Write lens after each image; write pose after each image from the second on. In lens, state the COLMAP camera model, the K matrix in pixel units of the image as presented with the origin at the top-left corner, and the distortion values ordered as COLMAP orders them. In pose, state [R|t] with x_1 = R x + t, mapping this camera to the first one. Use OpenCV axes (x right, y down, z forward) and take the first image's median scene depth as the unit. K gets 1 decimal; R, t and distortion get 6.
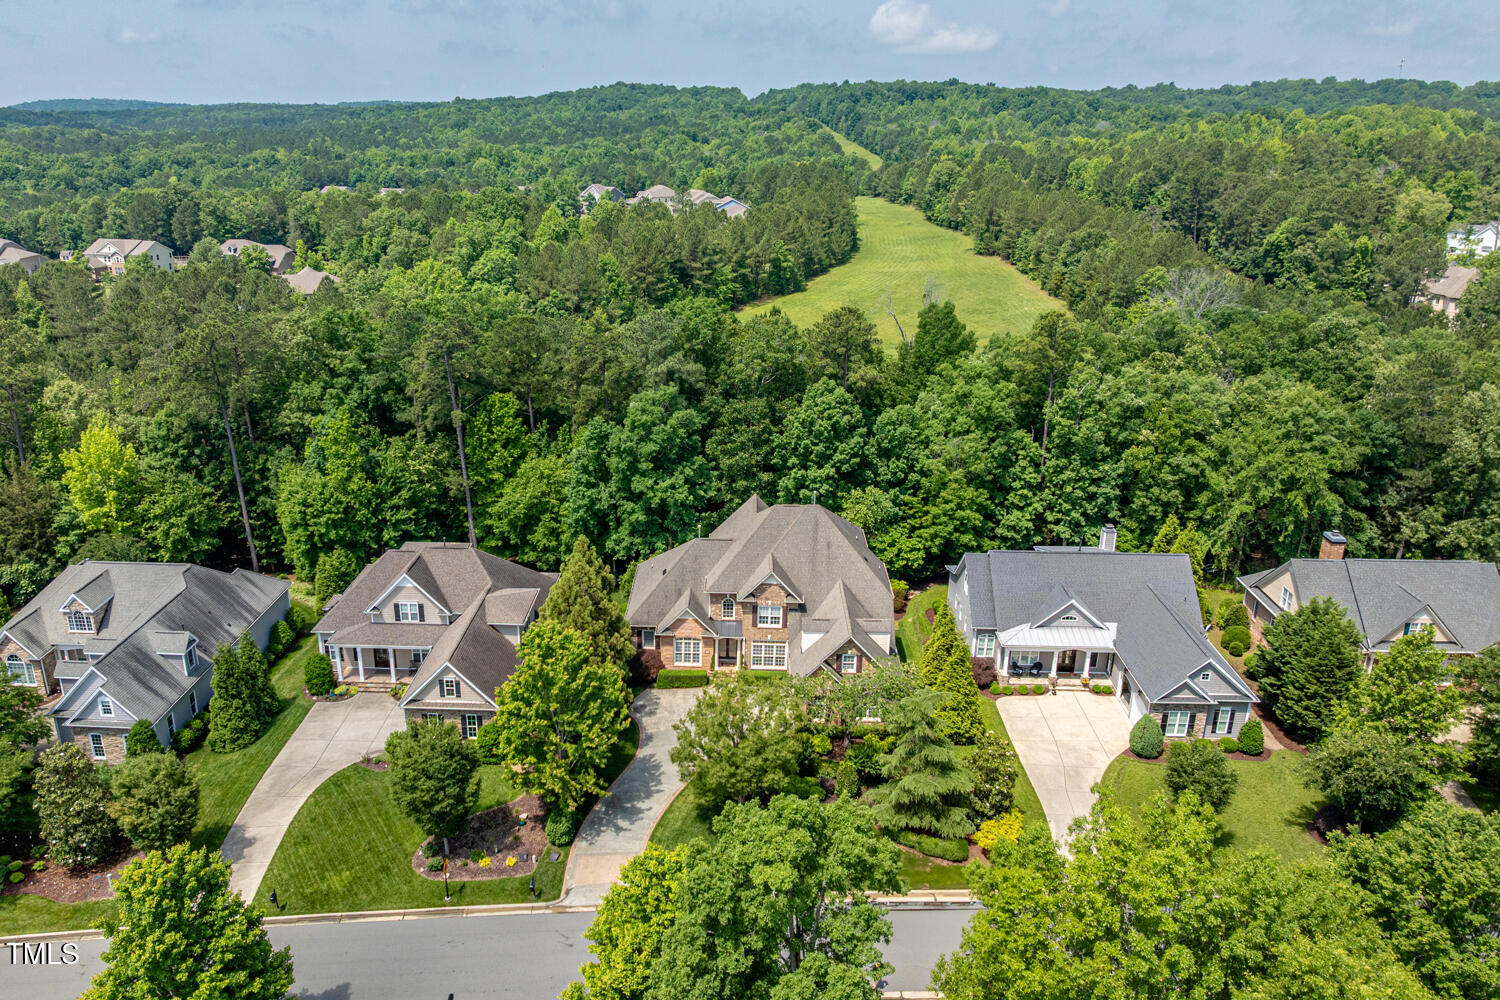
lens RADIAL K [[1077.6, 0, 750.0], [0, 1077.6, 516.2], [0, 0, 1]] dist [-0.030809, -0.001316]
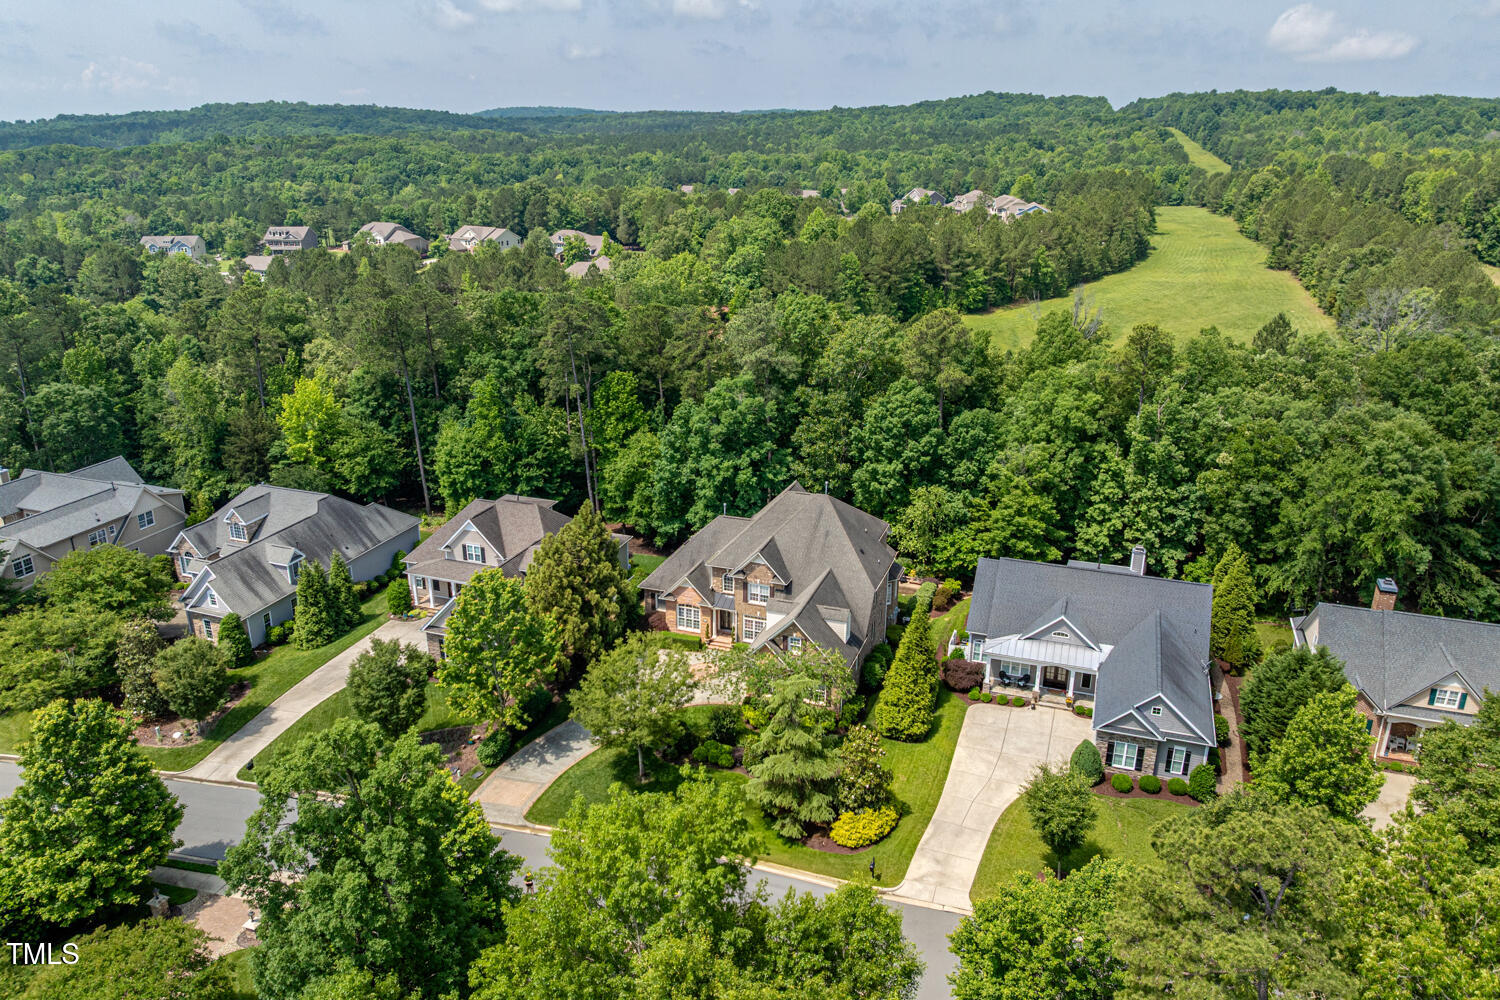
lens RADIAL K [[1020.2, 0, 750.0], [0, 1020.2, 500.0], [0, 0, 1]] dist [-0.031105, -0.002129]
pose [[0.957039, 0.097740, -0.272989, 0.207186], [-0.098334, 0.995087, 0.011541, -0.007650], [0.272776, 0.015799, 0.961948, 0.022360]]
